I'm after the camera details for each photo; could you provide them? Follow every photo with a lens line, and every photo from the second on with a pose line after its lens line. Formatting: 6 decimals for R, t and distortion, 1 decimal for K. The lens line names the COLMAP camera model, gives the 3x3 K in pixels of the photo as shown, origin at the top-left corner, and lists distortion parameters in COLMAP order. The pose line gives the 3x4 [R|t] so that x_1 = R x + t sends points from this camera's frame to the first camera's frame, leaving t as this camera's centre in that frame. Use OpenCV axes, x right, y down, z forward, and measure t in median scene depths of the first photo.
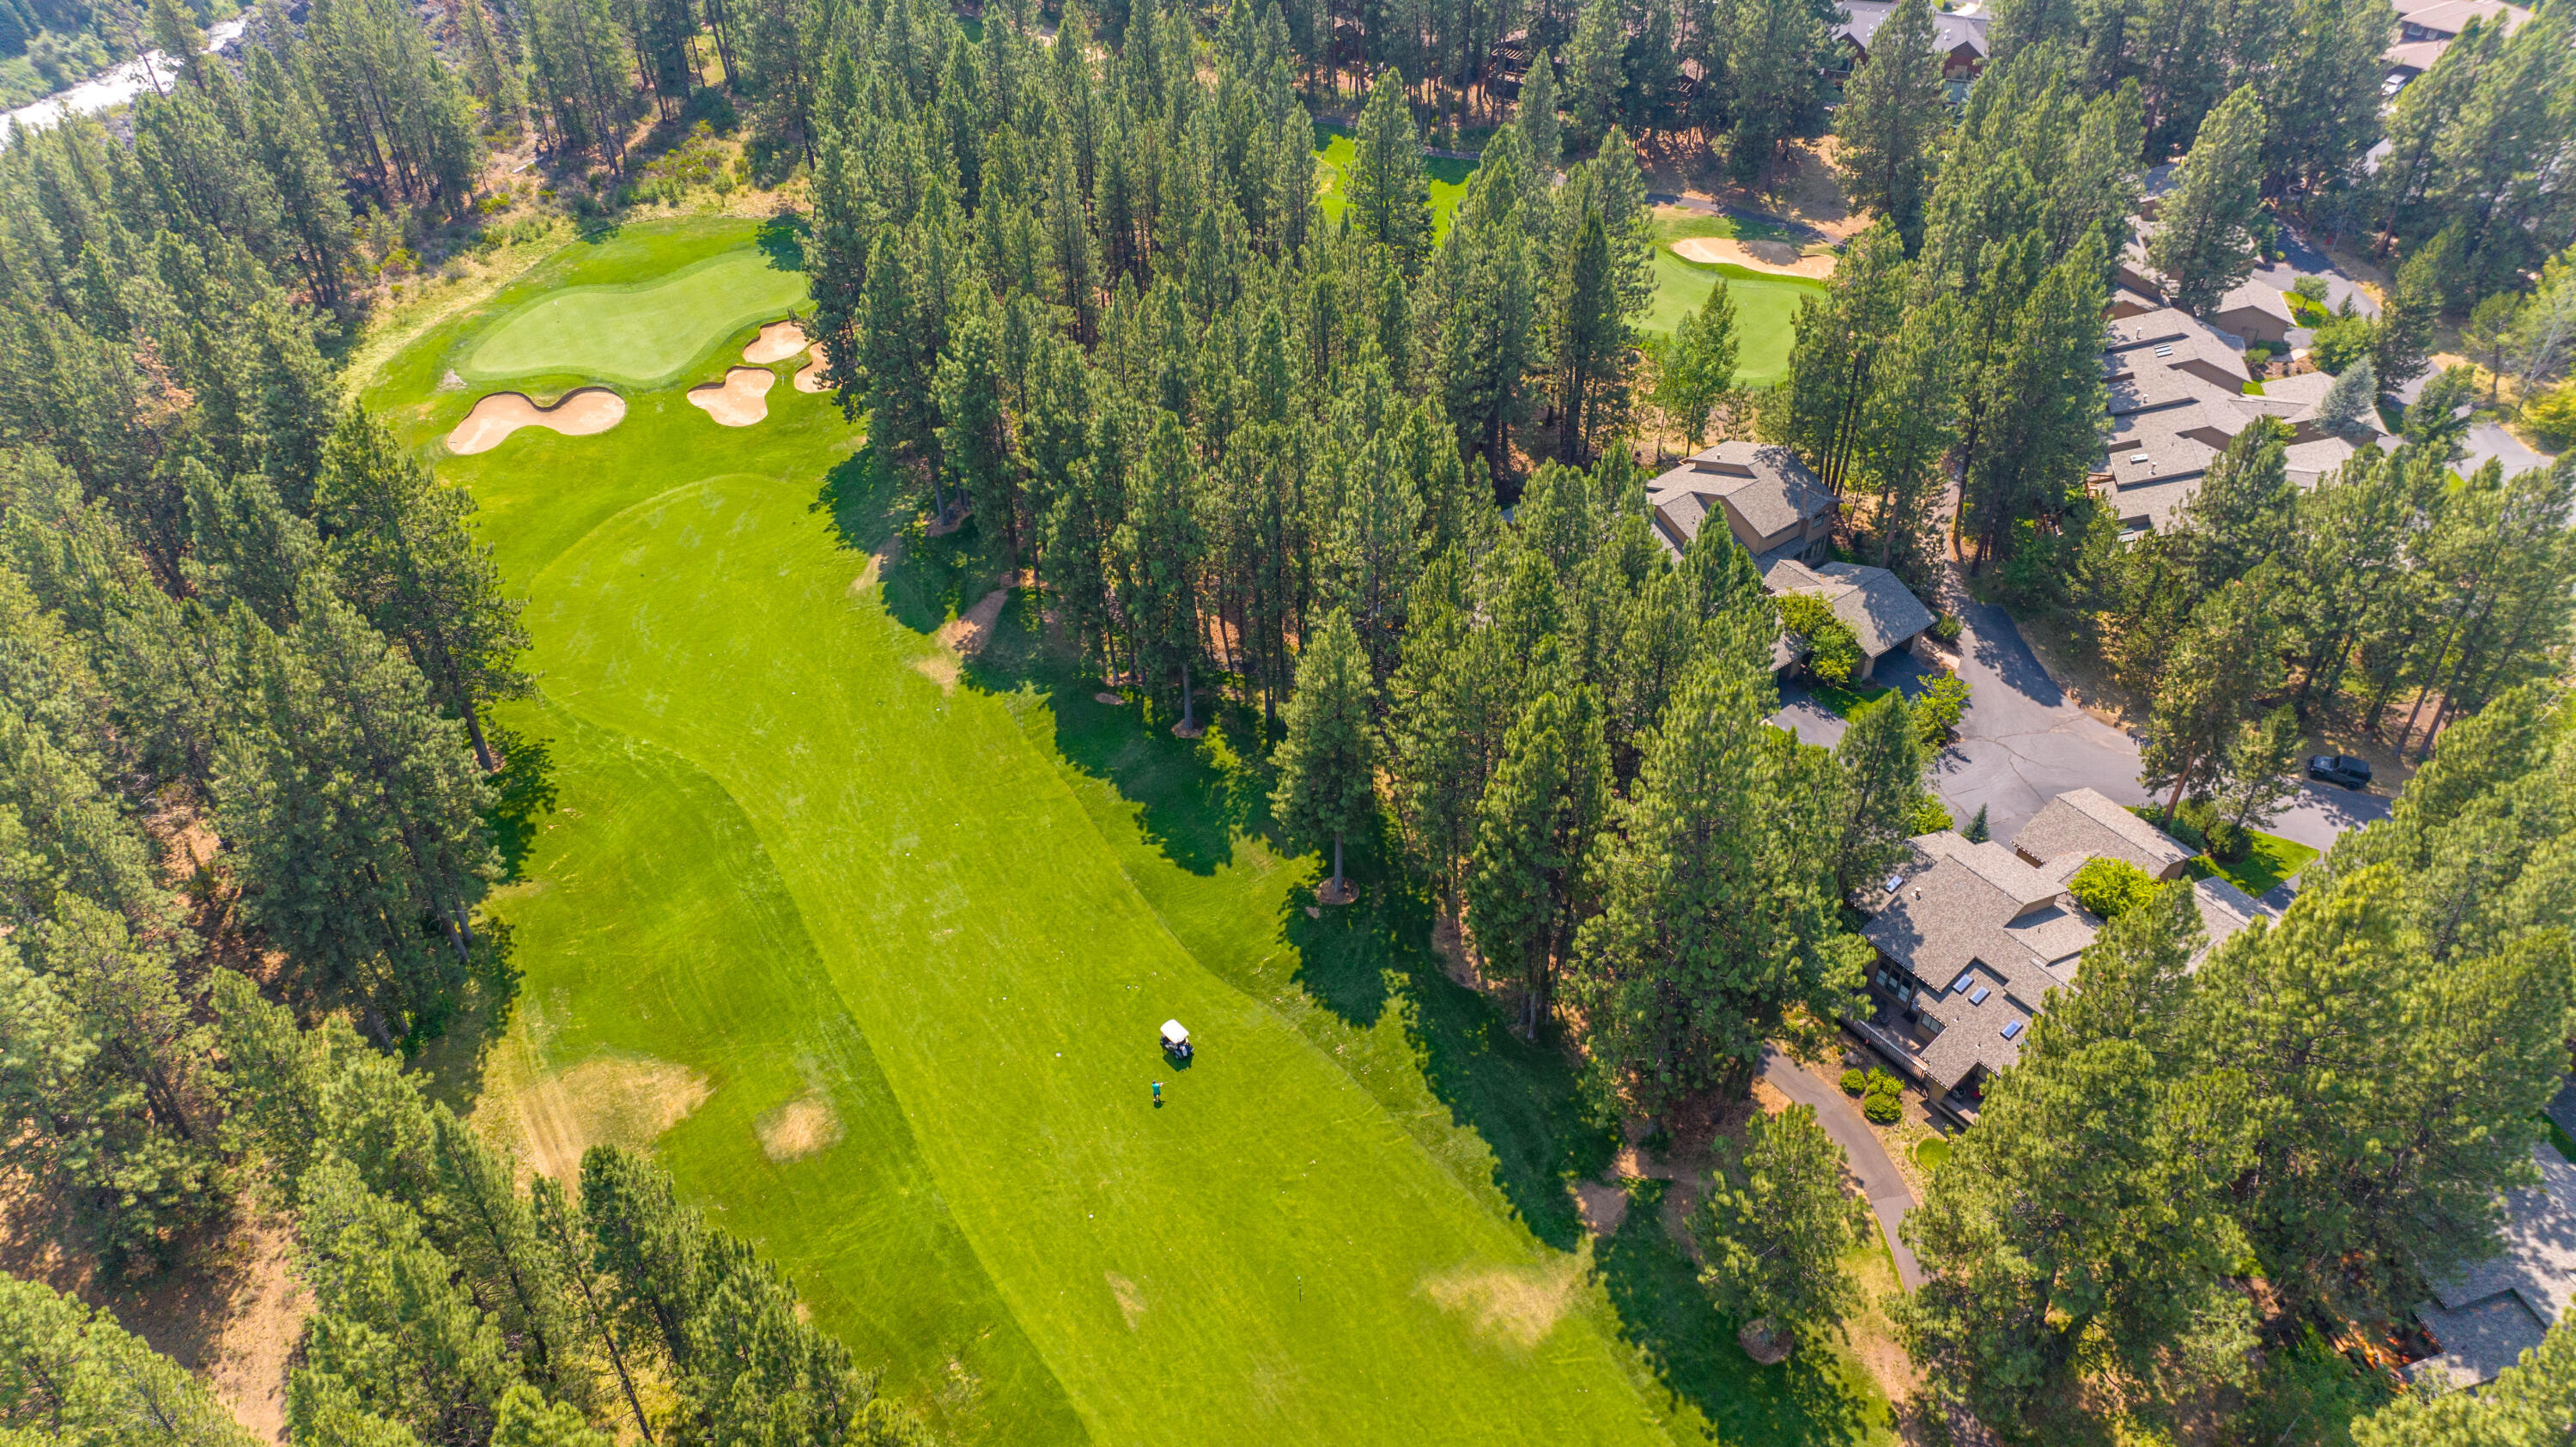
lens RADIAL K [[1836.7, 0, 1284.0], [0, 1836.7, 714.9], [0, 0, 1]] dist [-0.037681, 0.058490]
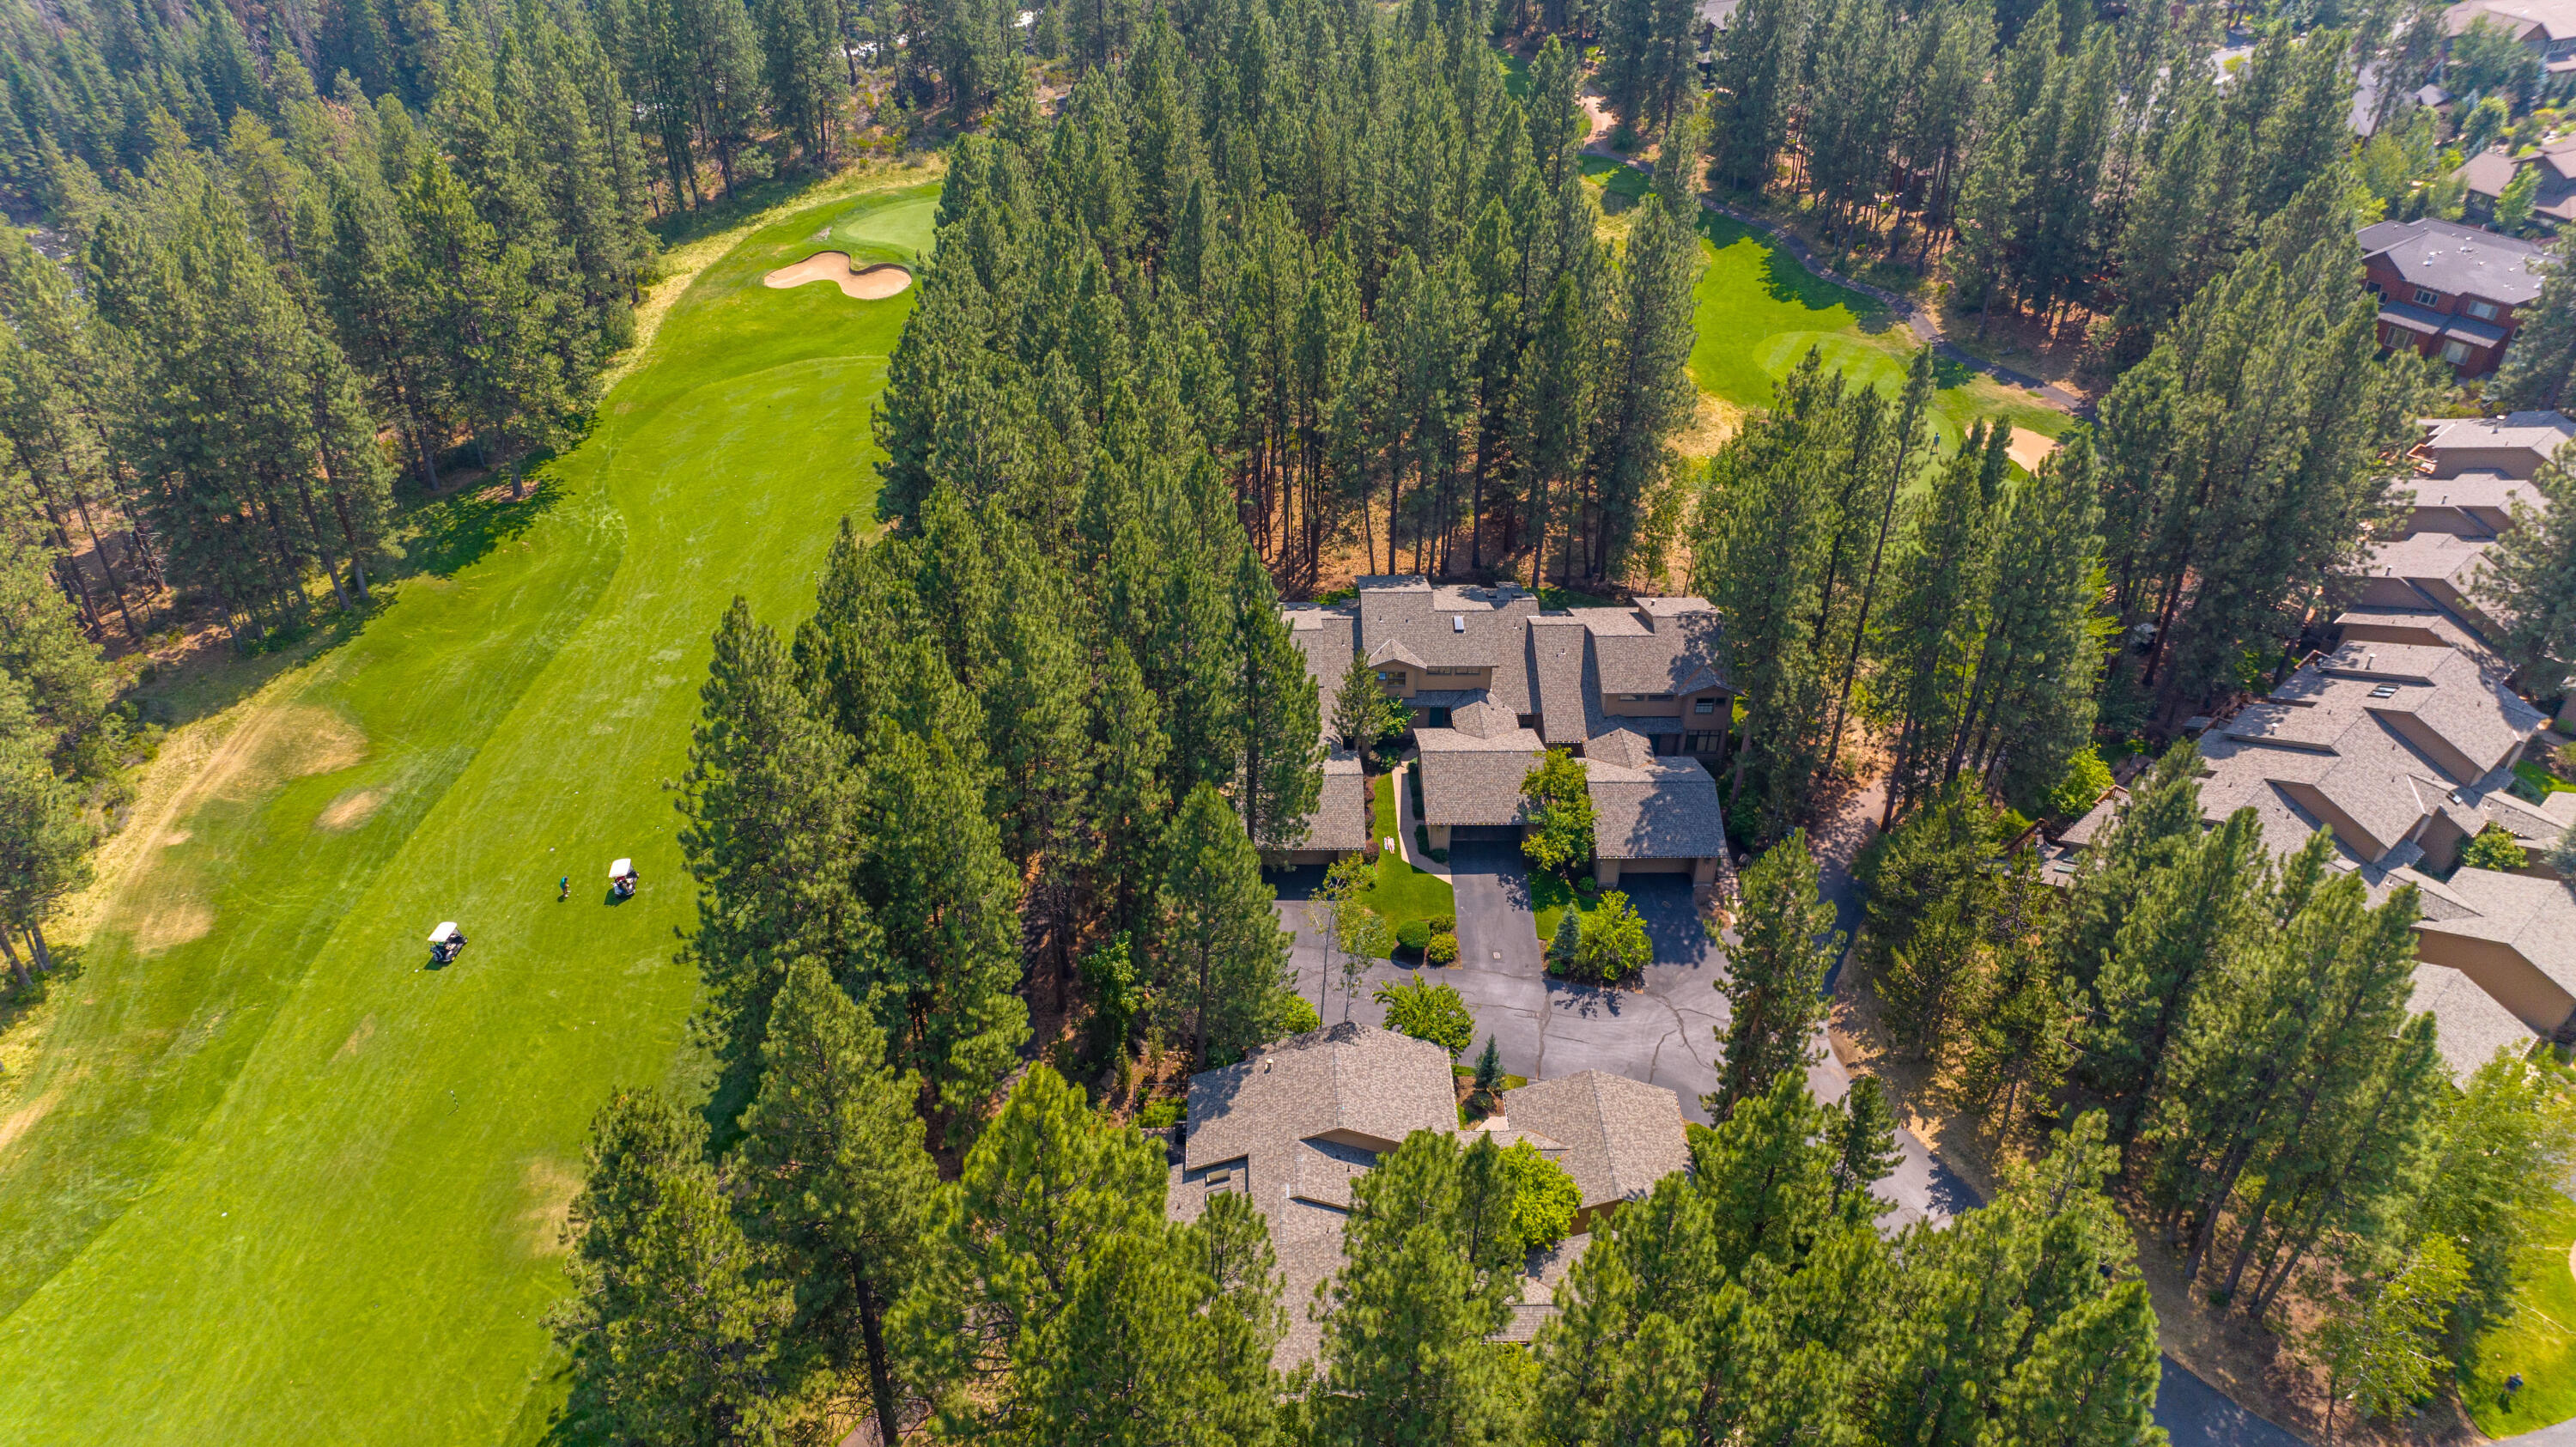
lens RADIAL K [[1836.7, 0, 1284.0], [0, 1836.7, 714.9], [0, 0, 1]] dist [-0.037681, 0.058490]
pose [[0.806713, 0.343673, -0.480732, 0.497197], [-0.376026, 0.926089, 0.031049, -0.053939], [0.455871, 0.155720, 0.876318, 0.190627]]
